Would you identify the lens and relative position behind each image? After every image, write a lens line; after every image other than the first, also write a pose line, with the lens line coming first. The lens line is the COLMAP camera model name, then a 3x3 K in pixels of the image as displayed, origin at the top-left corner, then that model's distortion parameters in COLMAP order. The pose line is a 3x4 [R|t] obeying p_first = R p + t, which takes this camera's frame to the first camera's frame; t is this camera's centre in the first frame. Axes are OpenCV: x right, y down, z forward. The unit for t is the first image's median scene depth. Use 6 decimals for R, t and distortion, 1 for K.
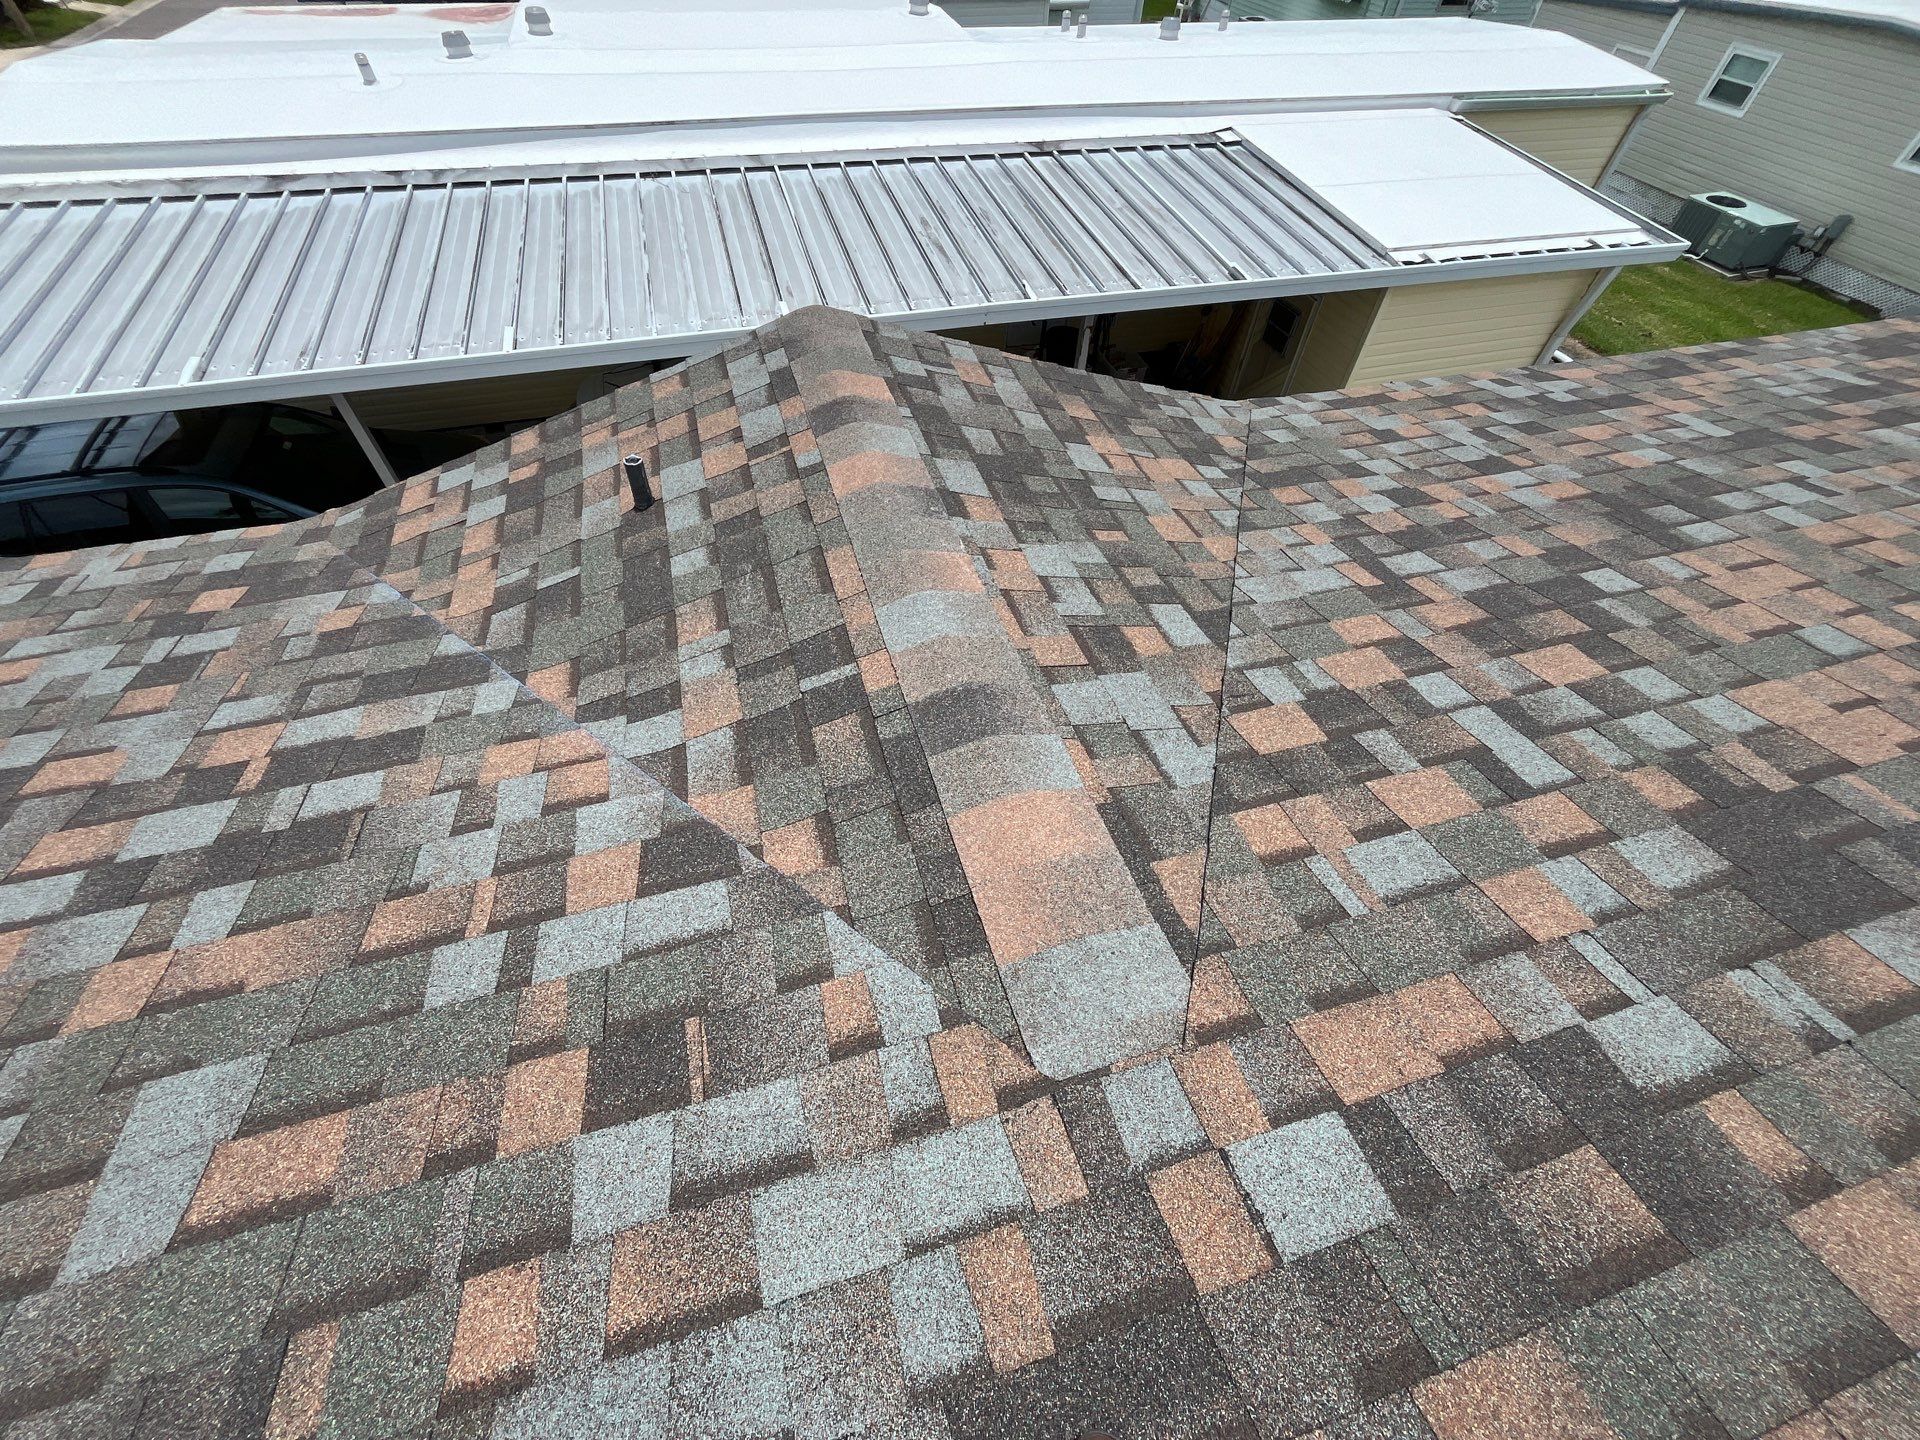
lens RADIAL K [[778.8, 0, 953.4], [0, 778.8, 717.8], [0, 0, 1]] dist [-0.001386, -0.000515]
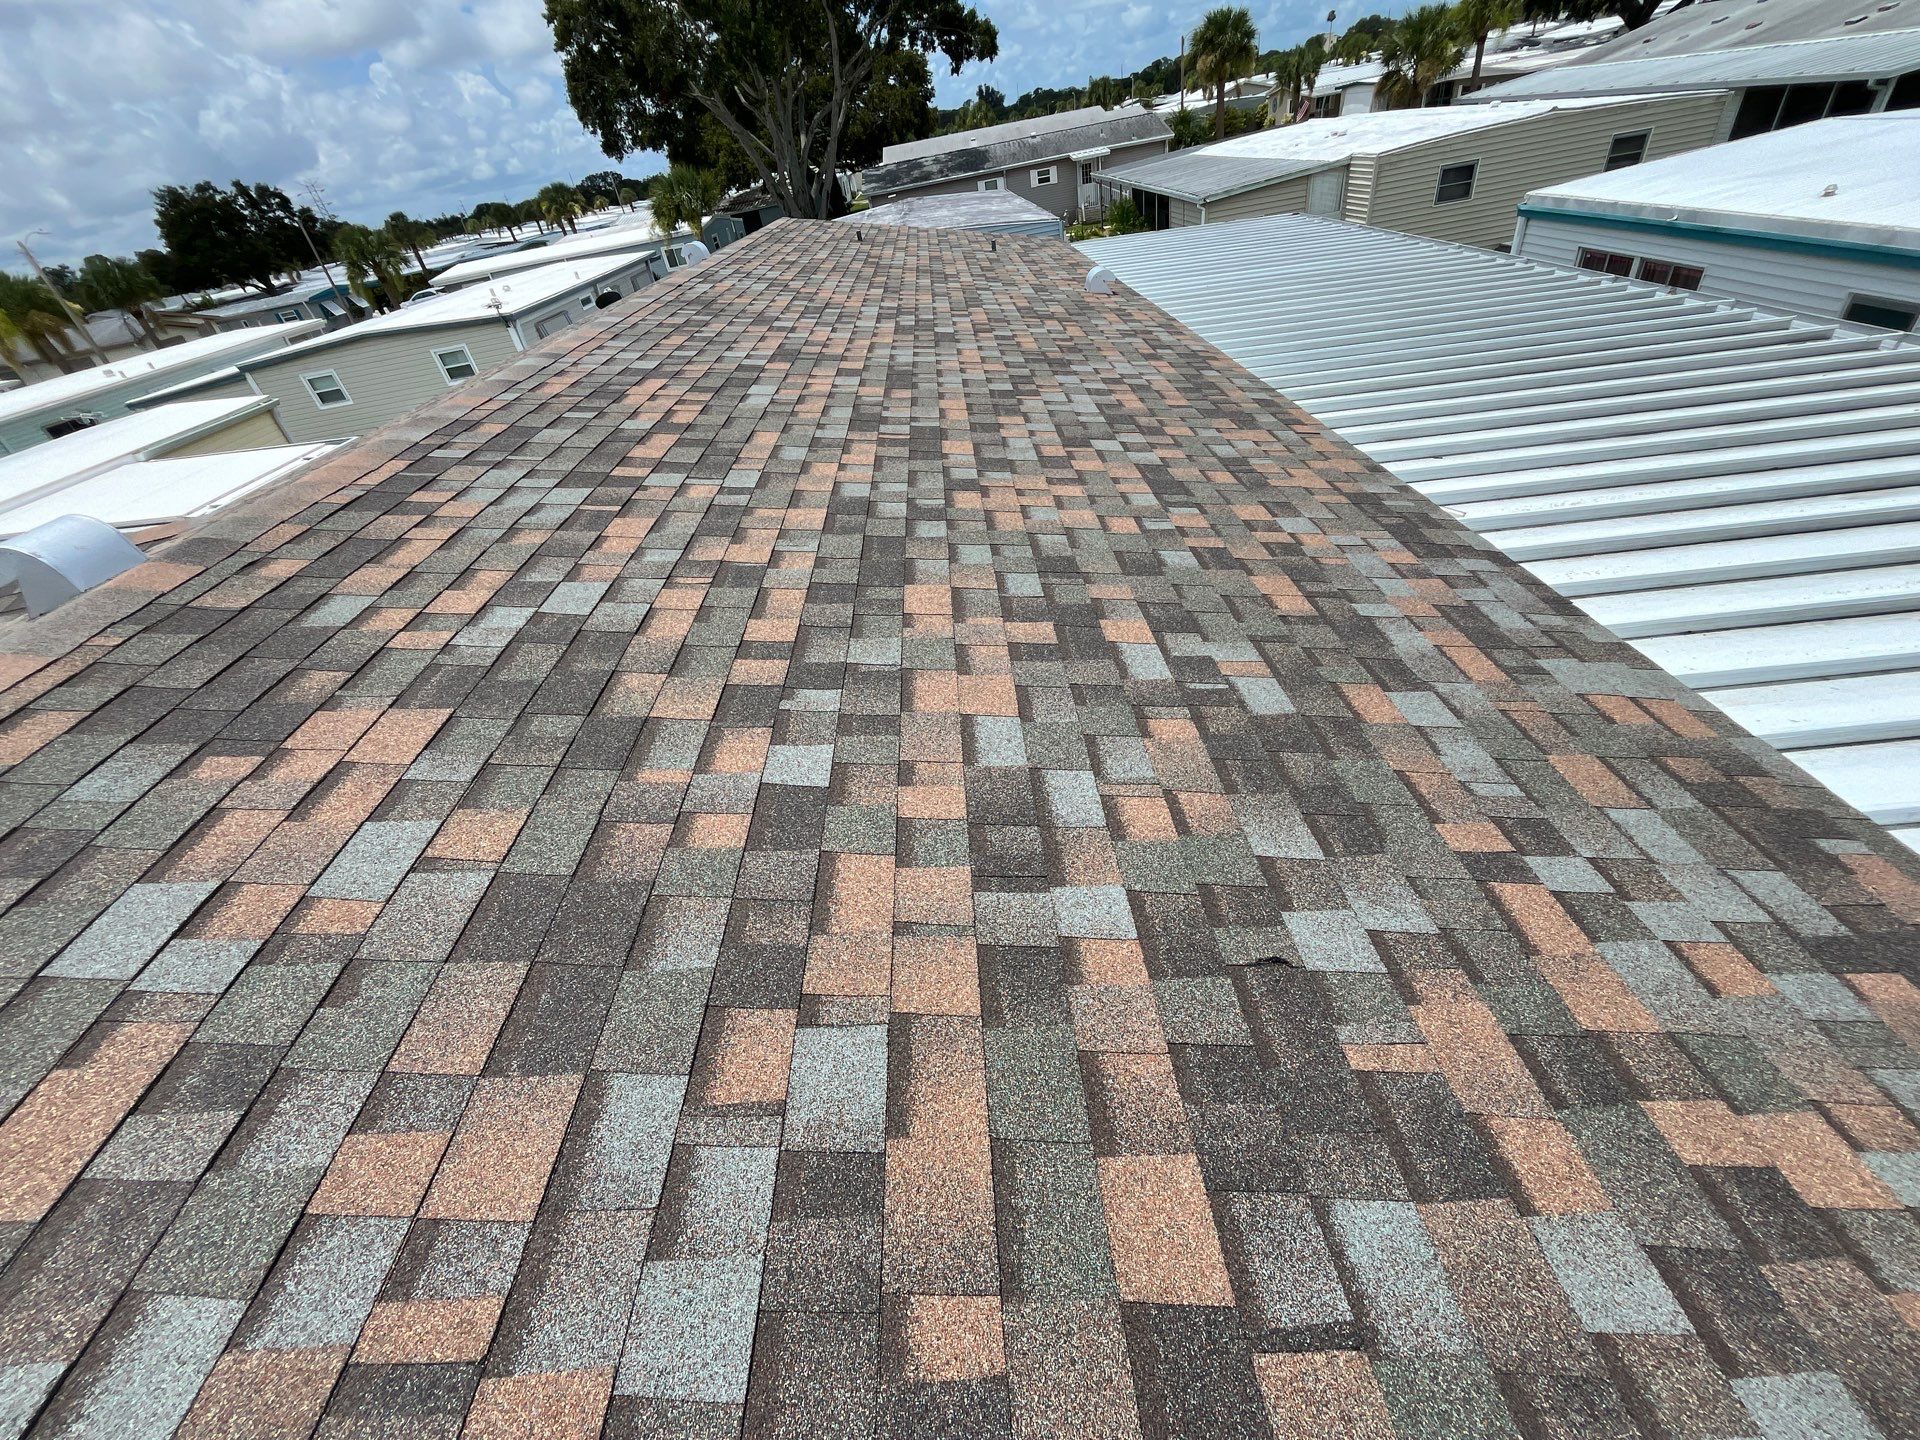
lens RADIAL K [[778.8, 0, 953.4], [0, 778.8, 717.9], [0, 0, 1]] dist [-0.001386, -0.000515]
pose [[0.244668, -0.638714, 0.729508, -1.048880], [0.843573, 0.511161, 0.164619, 1.543709], [-0.478040, 0.575116, 0.663867, -1.145135]]
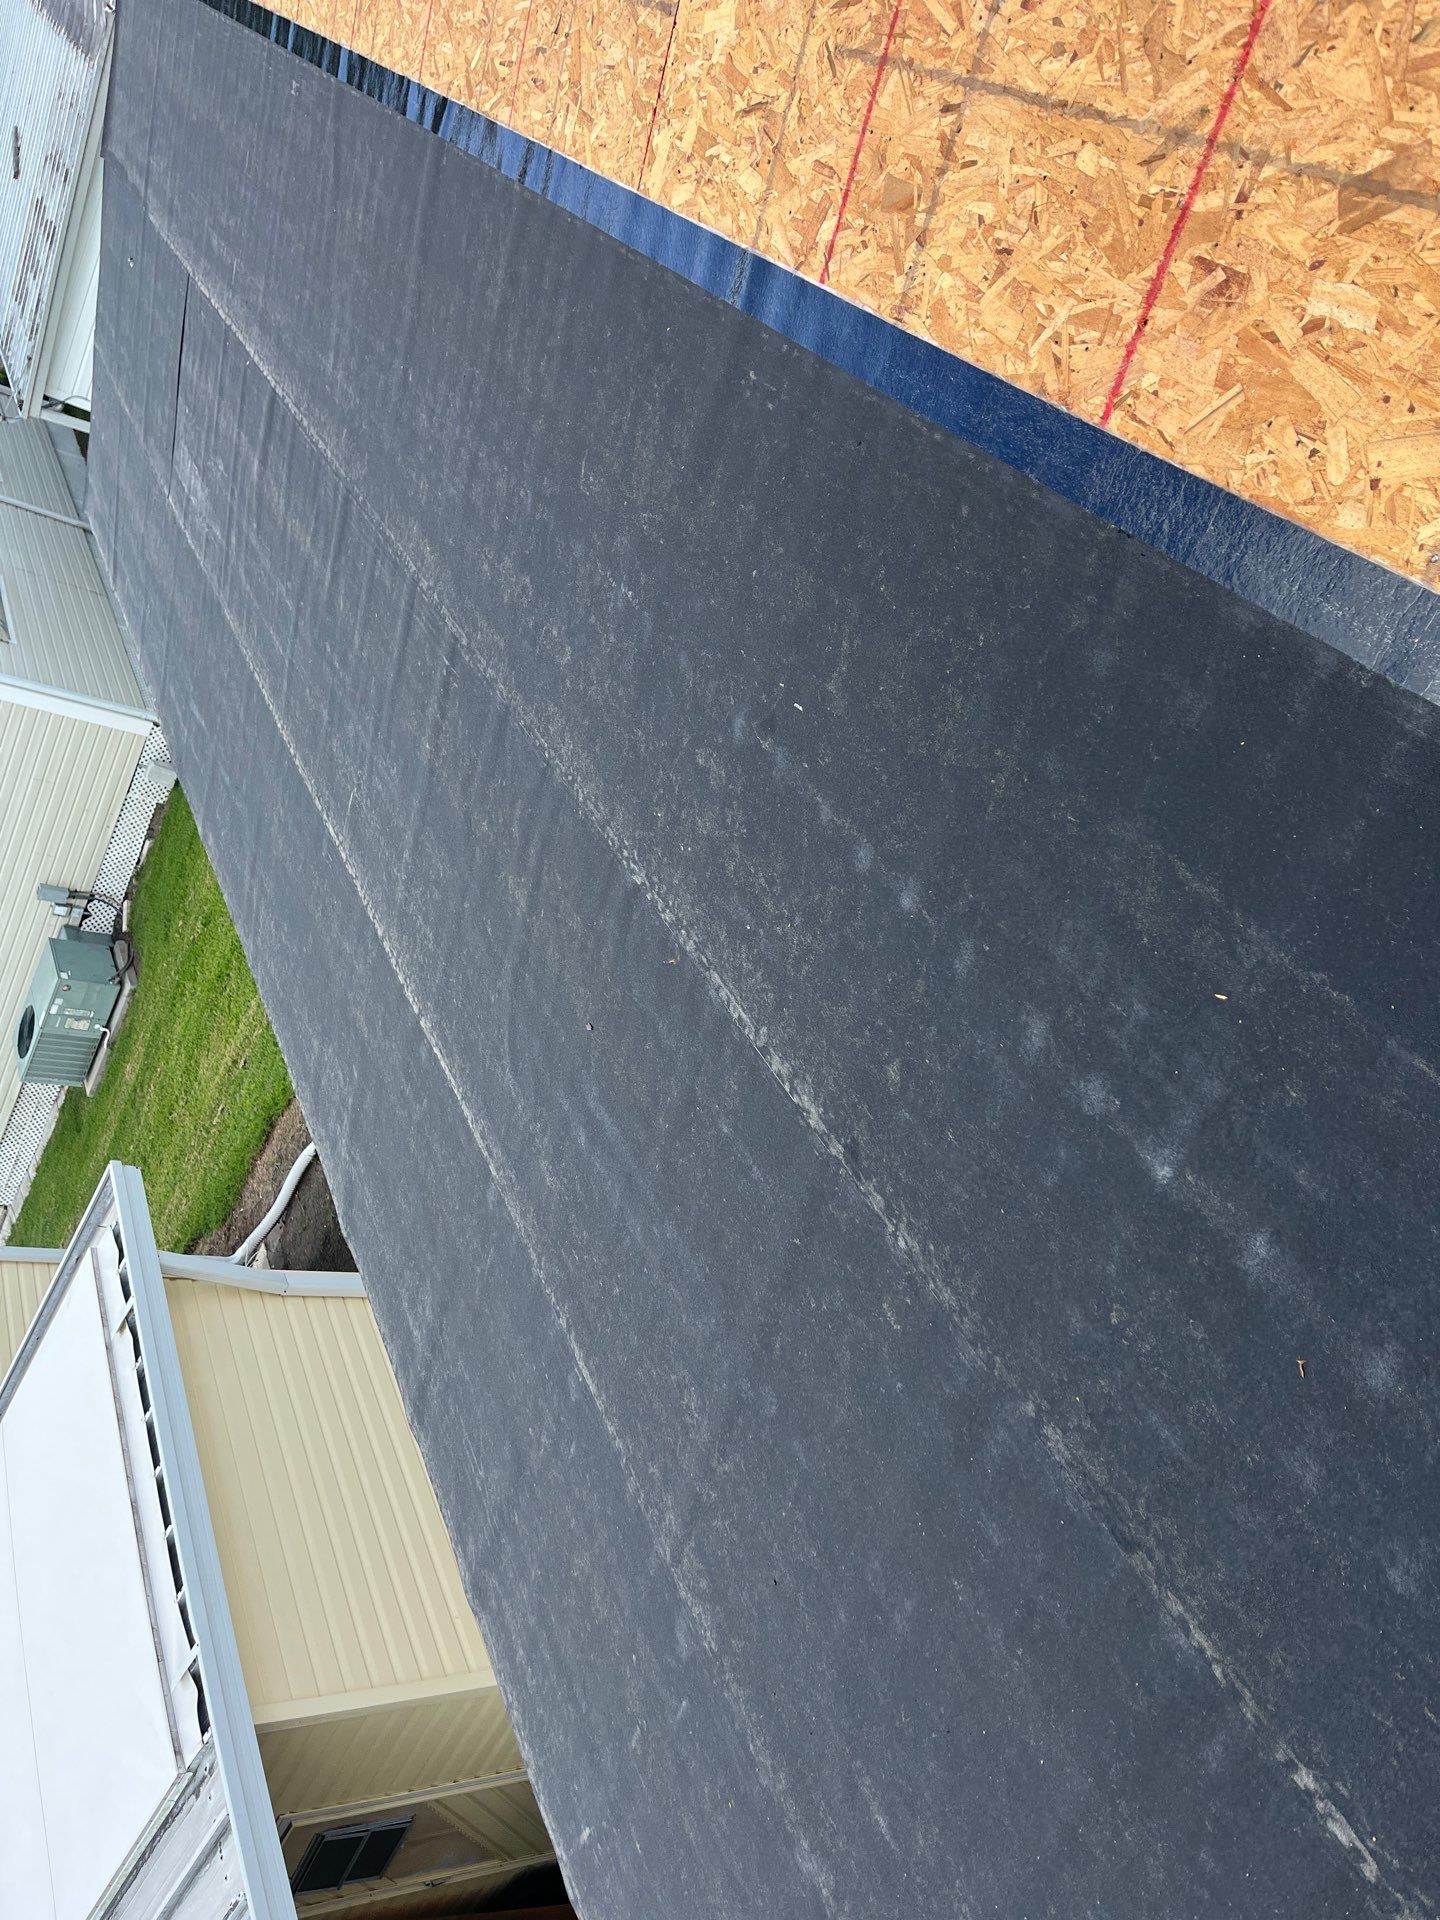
lens RADIAL K [[1450.5, 0, 729.2], [0, 1450.5, 952.2], [0, 0, 1]] dist [0.068289, -0.099376]
pose [[-0.309400, -0.772081, 0.555124, 1.040897], [0.920851, -0.388930, -0.027695, -0.335010], [0.237287, 0.502618, 0.831306, 0.454441]]
